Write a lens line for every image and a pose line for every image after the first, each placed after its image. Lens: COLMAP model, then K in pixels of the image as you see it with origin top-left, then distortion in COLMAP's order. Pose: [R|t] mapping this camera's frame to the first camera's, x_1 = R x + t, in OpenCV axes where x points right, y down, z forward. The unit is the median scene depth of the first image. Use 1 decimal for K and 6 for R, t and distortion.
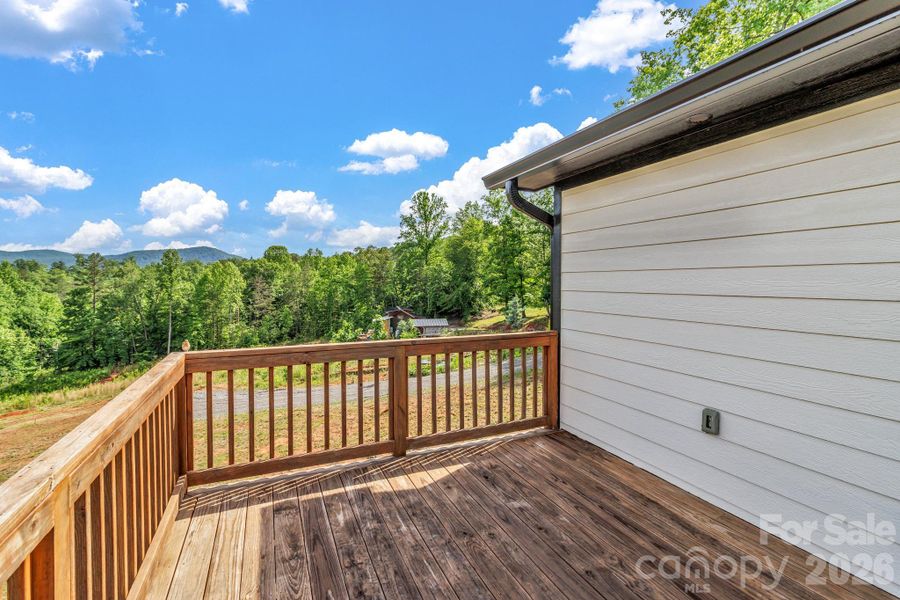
lens RADIAL K [[414.8, 0, 450.6], [0, 414.8, 291.1], [0, 0, 1]] dist [0.000642, -0.000745]
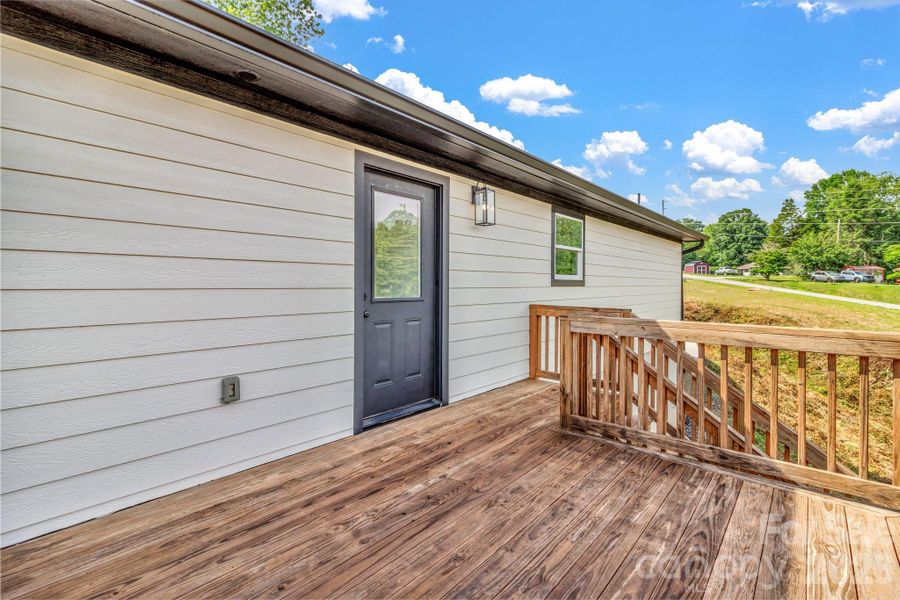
lens RADIAL K [[414.8, 0, 450.6], [0, 414.8, 291.1], [0, 0, 1]] dist [0.000642, -0.000745]
pose [[-0.445961, -0.002364, 0.895049, -0.464751], [0.012649, 0.999880, 0.008943, 0.082436], [-0.894963, 0.015309, -0.445877, 0.965531]]
